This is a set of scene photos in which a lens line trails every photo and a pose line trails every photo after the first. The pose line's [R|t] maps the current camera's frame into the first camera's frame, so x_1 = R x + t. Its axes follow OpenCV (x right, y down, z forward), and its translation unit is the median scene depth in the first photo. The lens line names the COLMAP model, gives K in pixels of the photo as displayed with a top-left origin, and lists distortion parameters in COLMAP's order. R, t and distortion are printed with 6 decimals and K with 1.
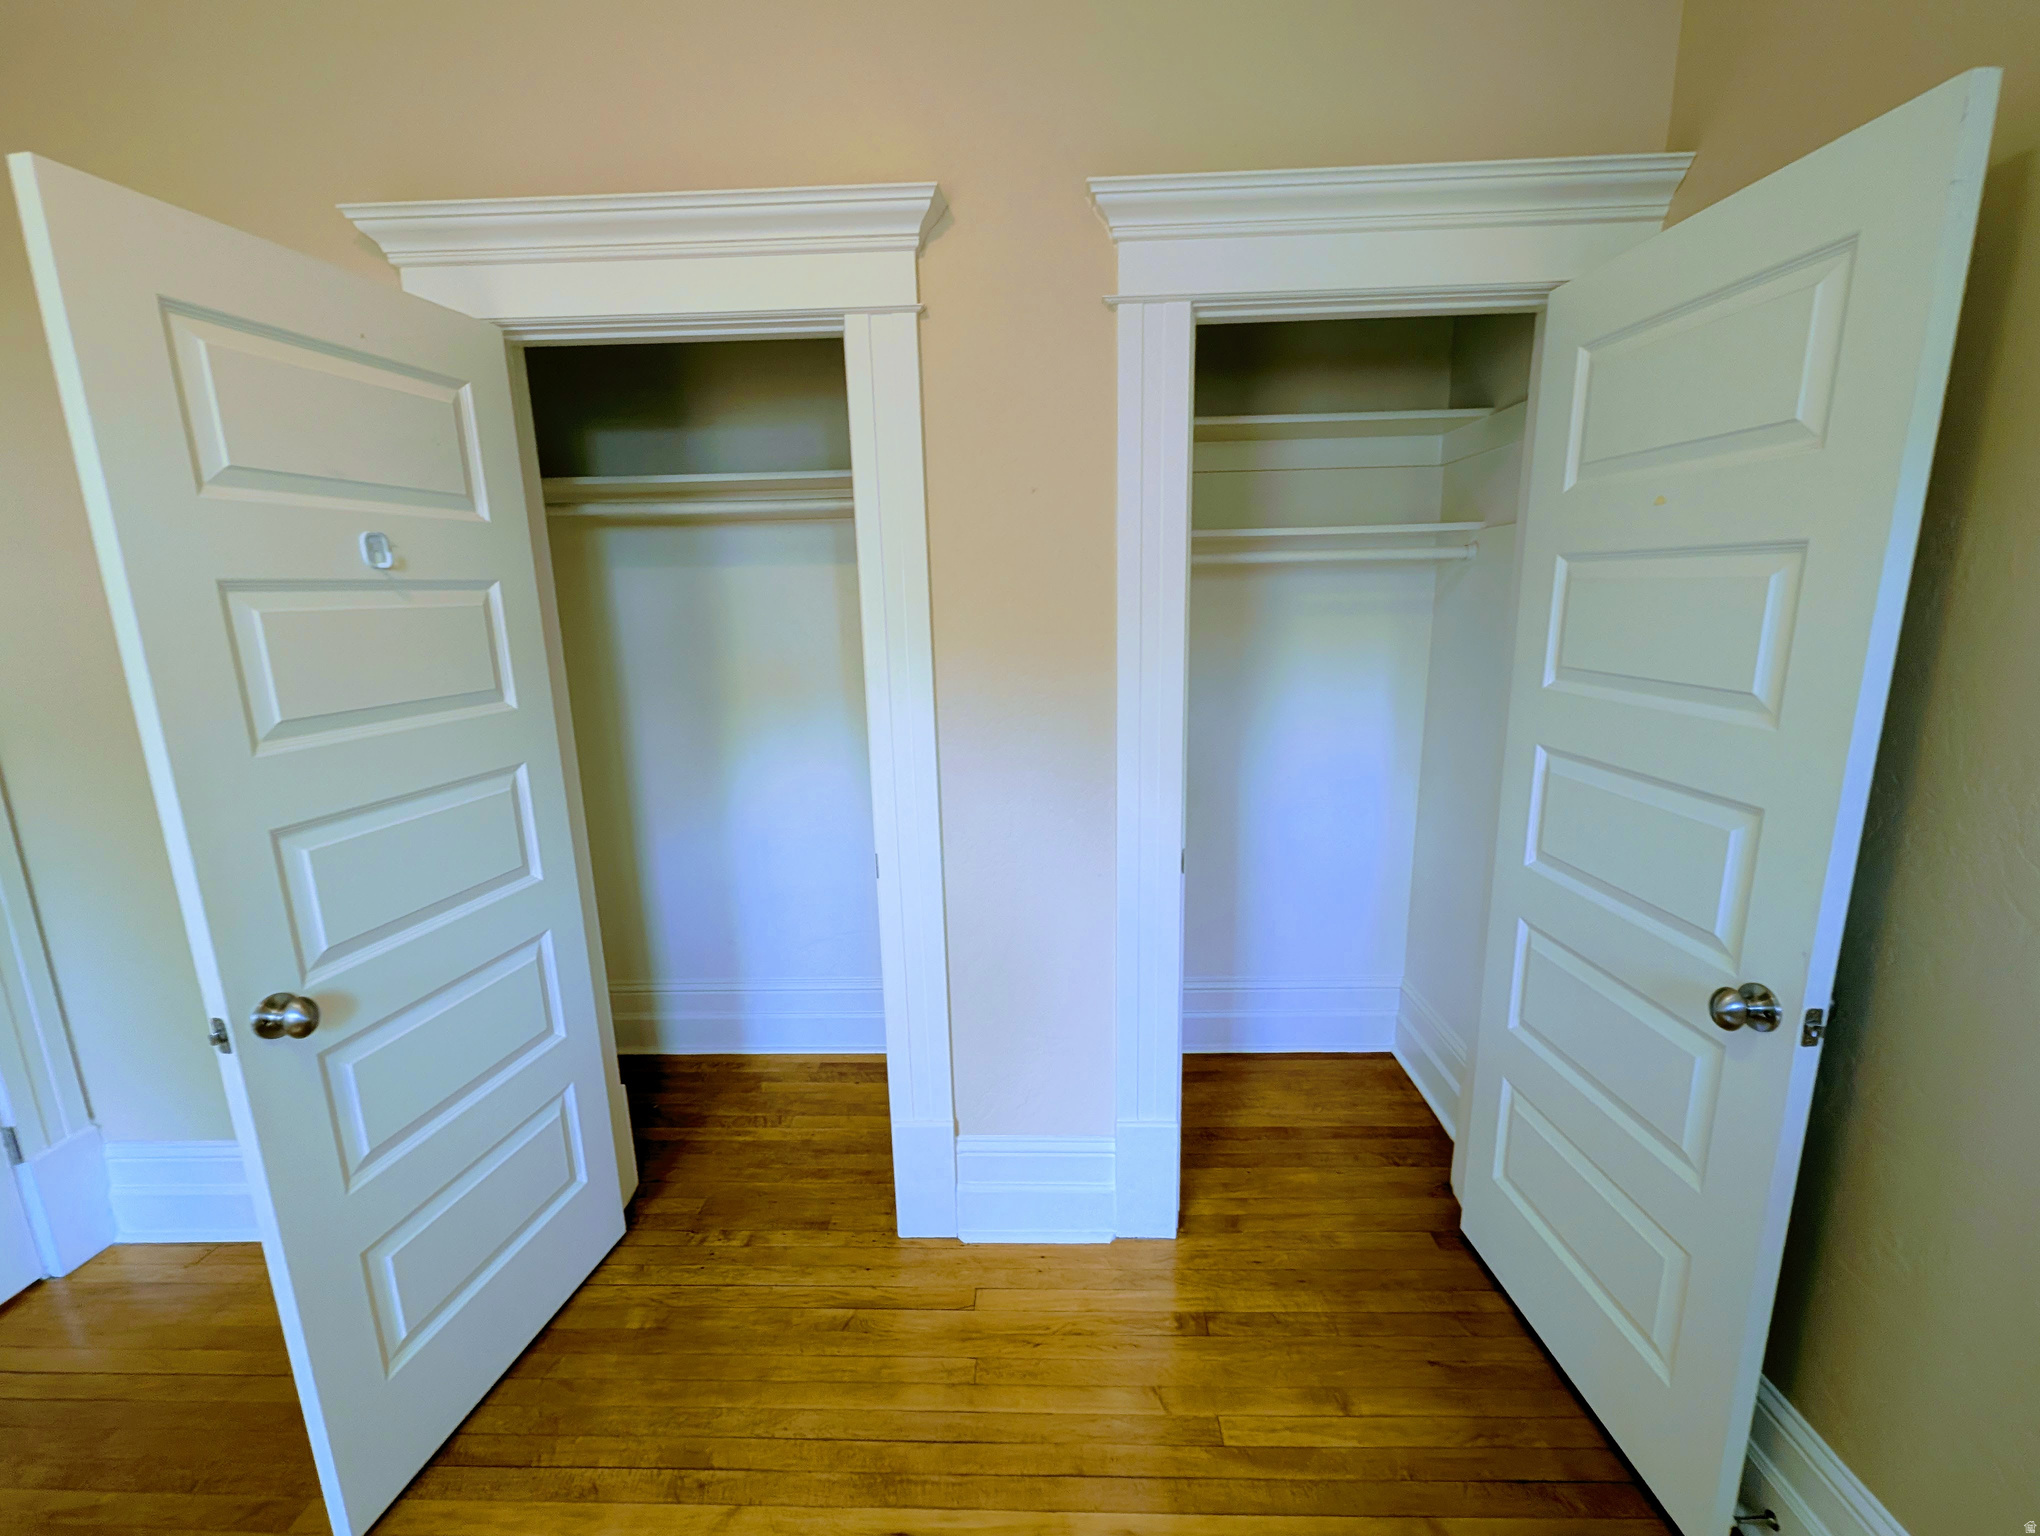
lens RADIAL K [[824.9, 0, 1020.1], [0, 824.9, 751.9], [0, 0, 1]] dist [-0.007217, -0.000367]
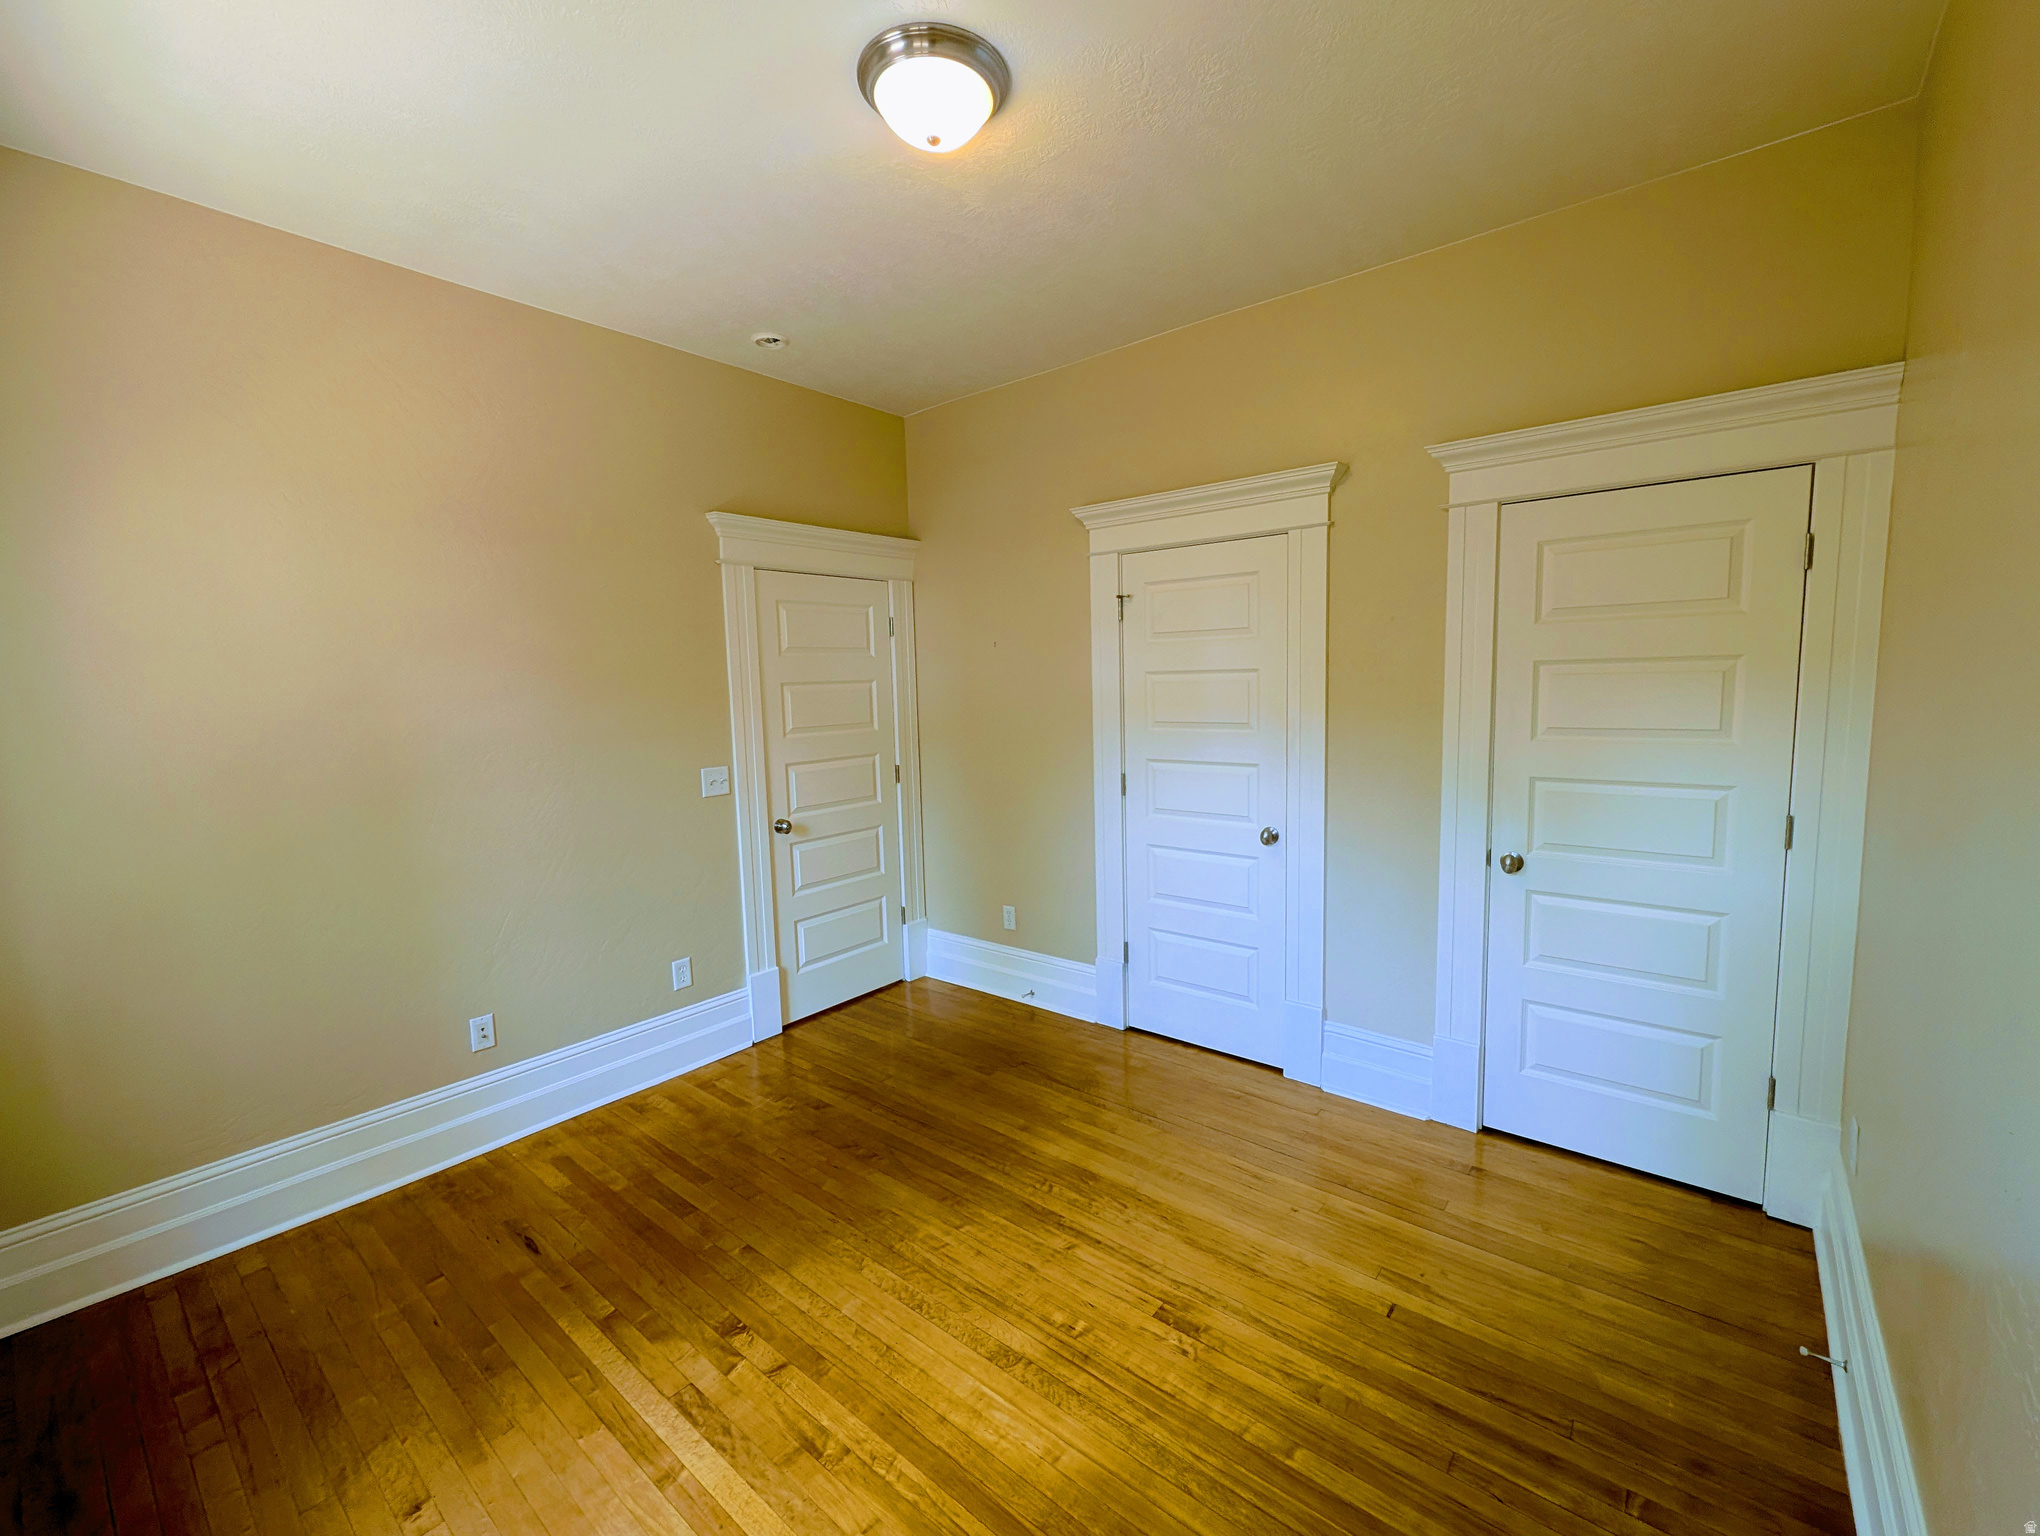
lens RADIAL K [[843.9, 0, 1021.0], [0, 843.9, 761.9], [0, 0, 1]] dist [0.001830, -0.001229]
pose [[0.791124, 0.060786, -0.608628, 0.509141], [-0.111600, 0.992692, -0.045919, 0.142605], [0.601388, 0.104251, 0.792126, -0.830819]]
